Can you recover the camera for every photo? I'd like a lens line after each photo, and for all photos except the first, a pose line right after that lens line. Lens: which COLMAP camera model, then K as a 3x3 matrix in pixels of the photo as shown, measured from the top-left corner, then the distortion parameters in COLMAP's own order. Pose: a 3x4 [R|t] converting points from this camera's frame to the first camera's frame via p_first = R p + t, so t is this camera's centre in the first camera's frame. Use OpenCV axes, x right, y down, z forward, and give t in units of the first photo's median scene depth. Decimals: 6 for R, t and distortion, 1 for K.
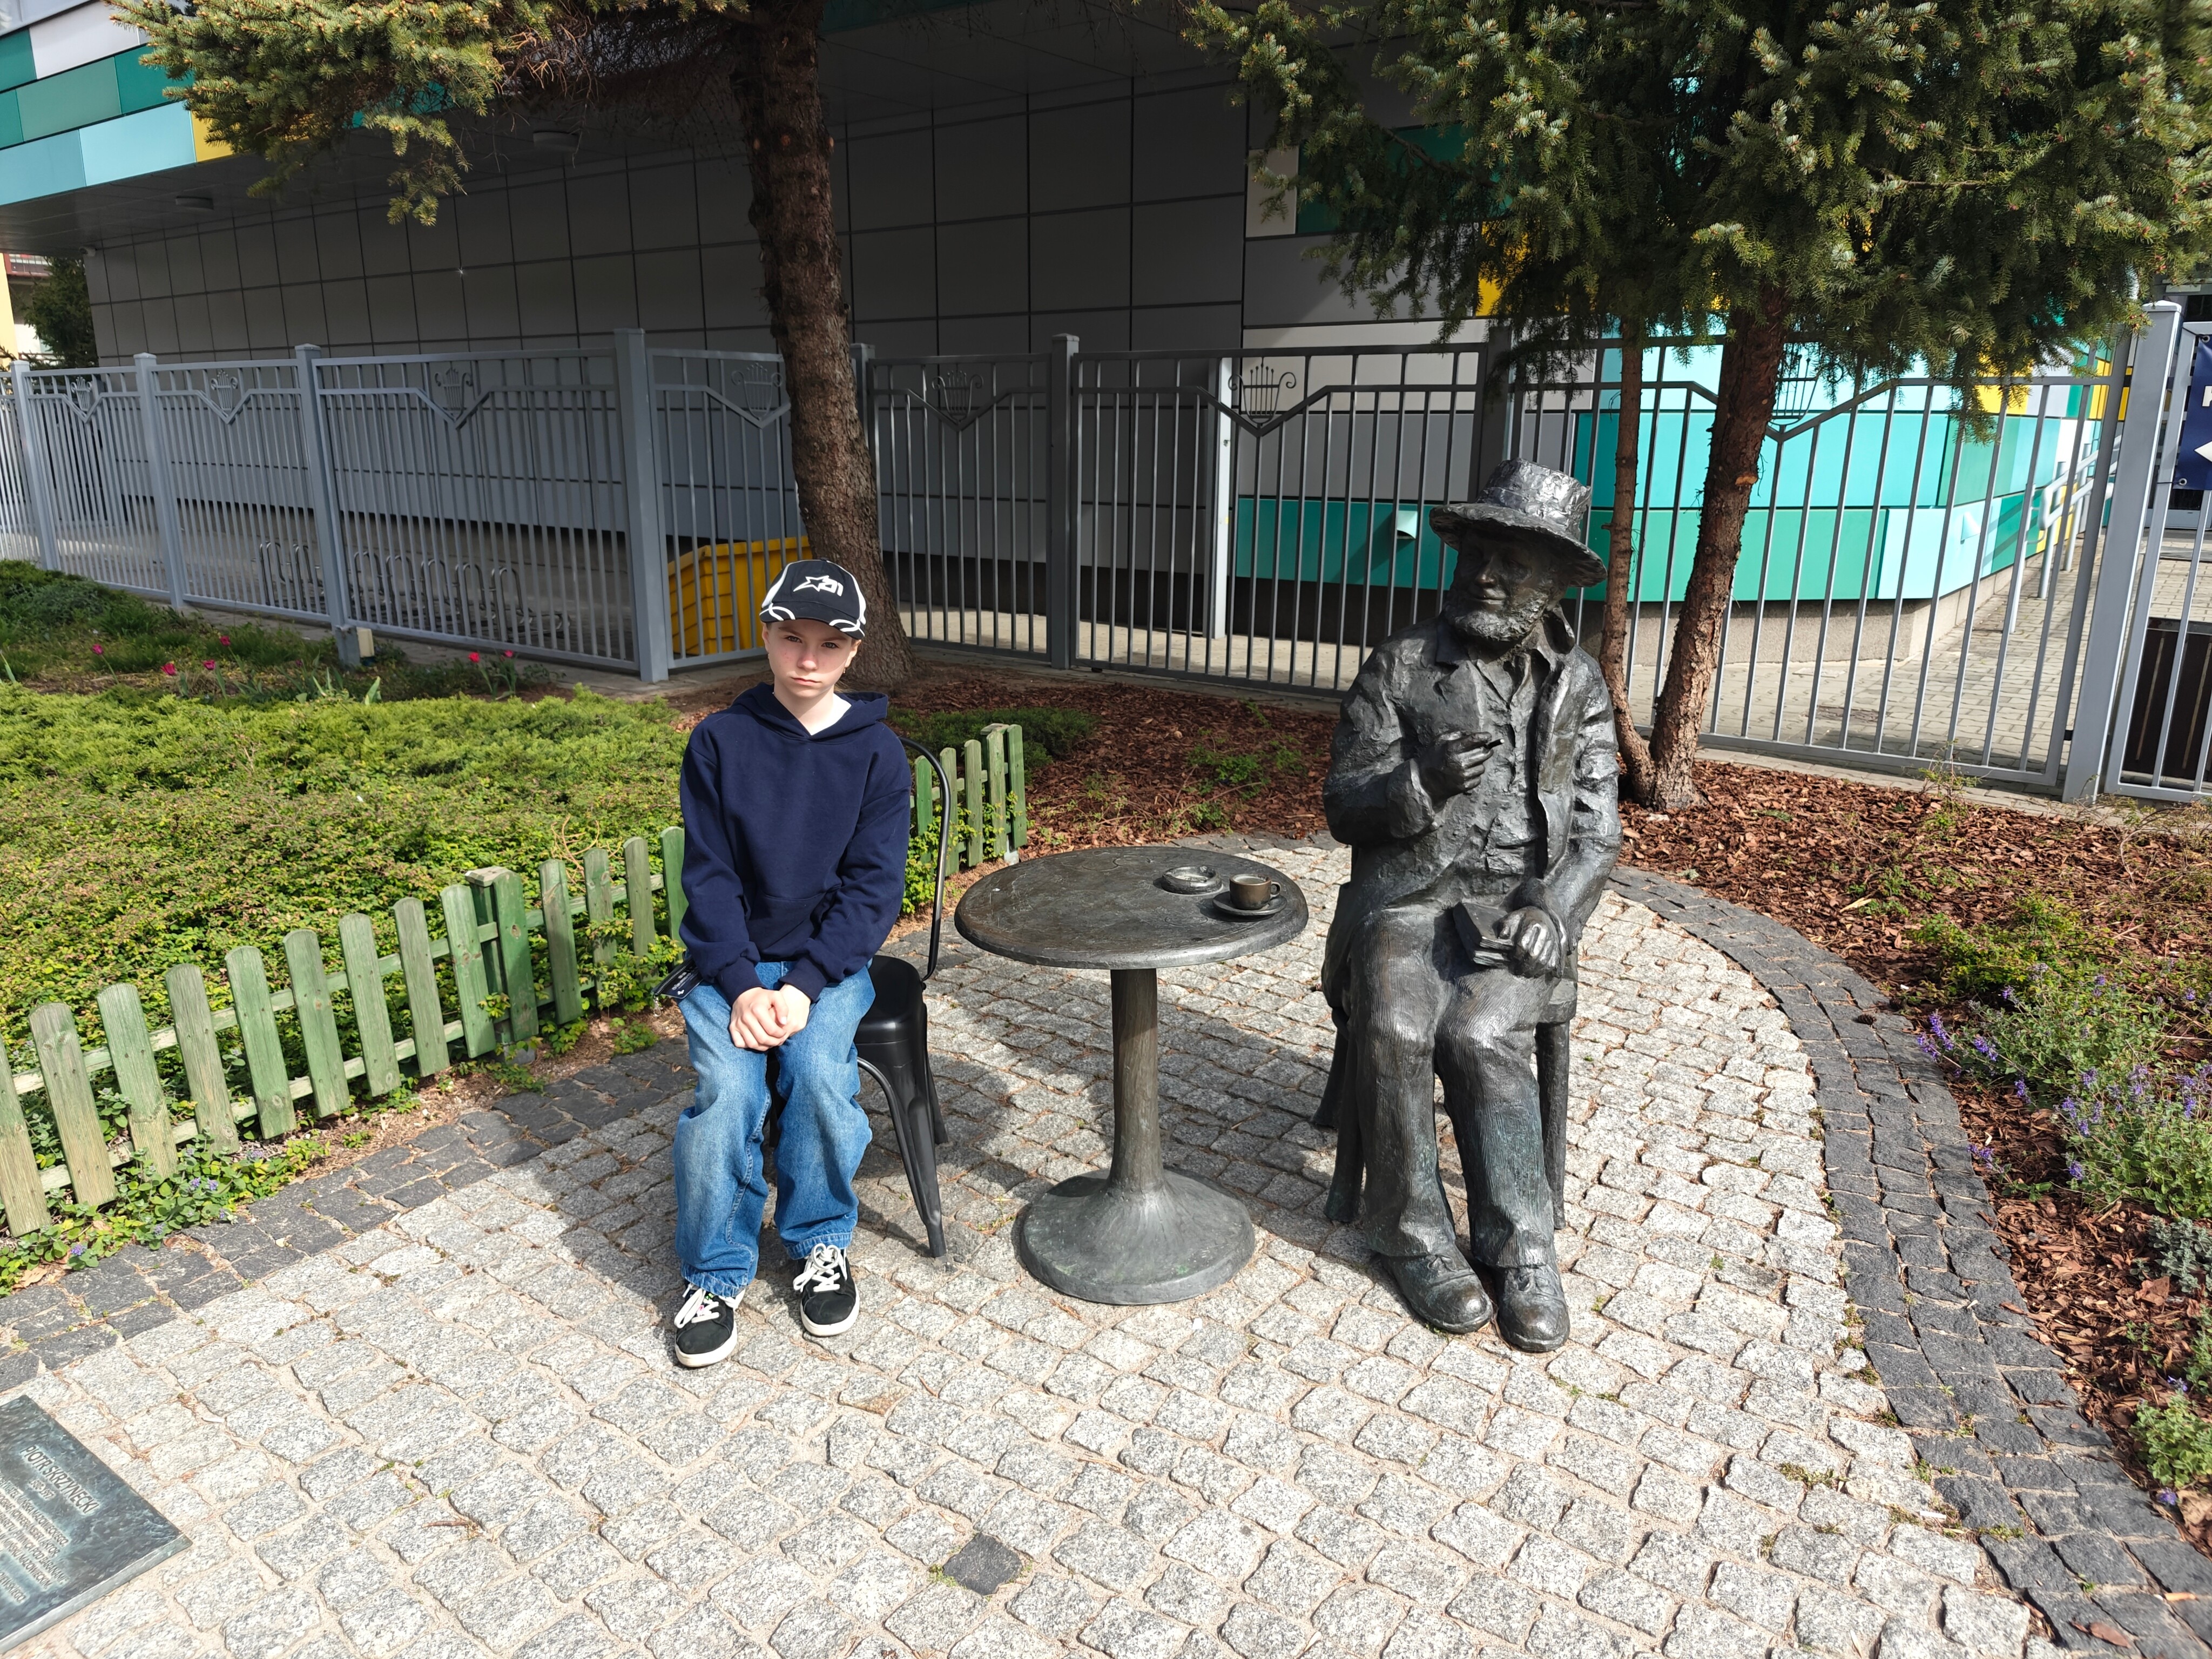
lens RADIAL K [[1508.1, 0, 1092.6], [0, 1508.1, 824.7], [0, 0, 1]] dist [0.057401, -0.063283]
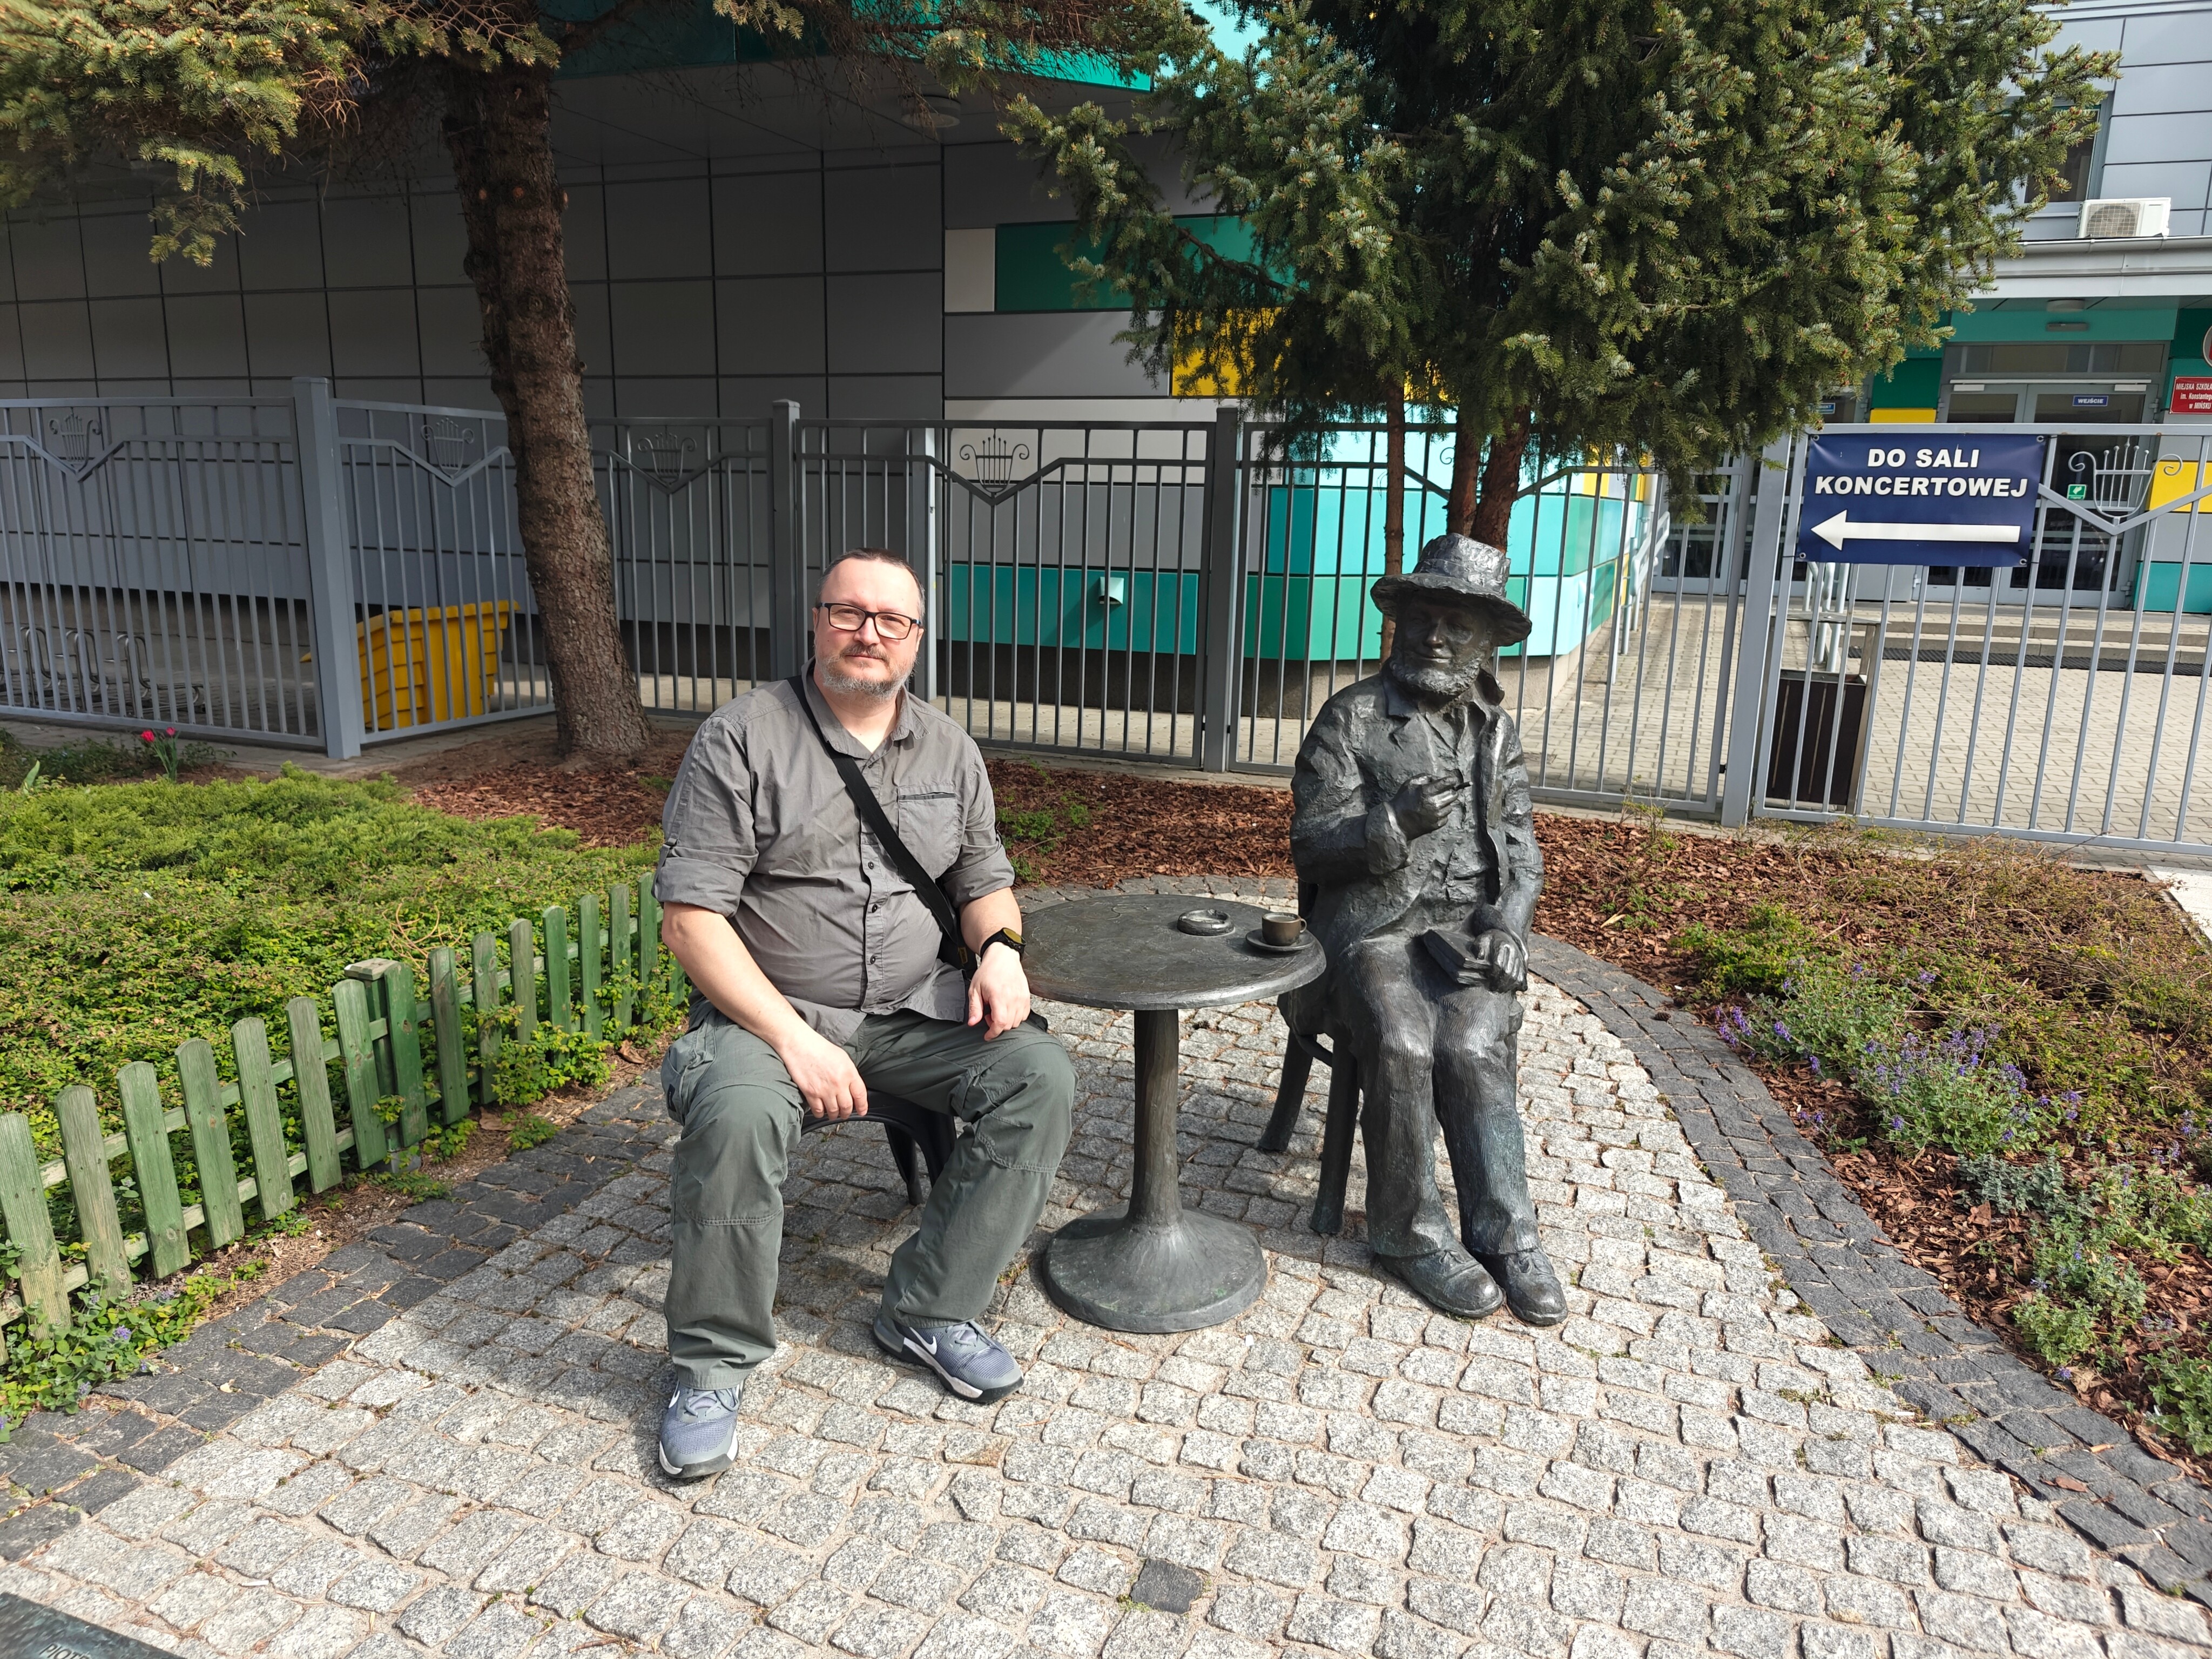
lens RADIAL K [[1508.1, 0, 1092.6], [0, 1508.1, 824.7], [0, 0, 1]] dist [0.057401, -0.063283]
pose [[0.965002, -0.039462, 0.259255, -0.243729], [0.049953, 0.998173, -0.034000, -0.000294], [-0.257440, 0.045760, 0.965210, -0.009773]]
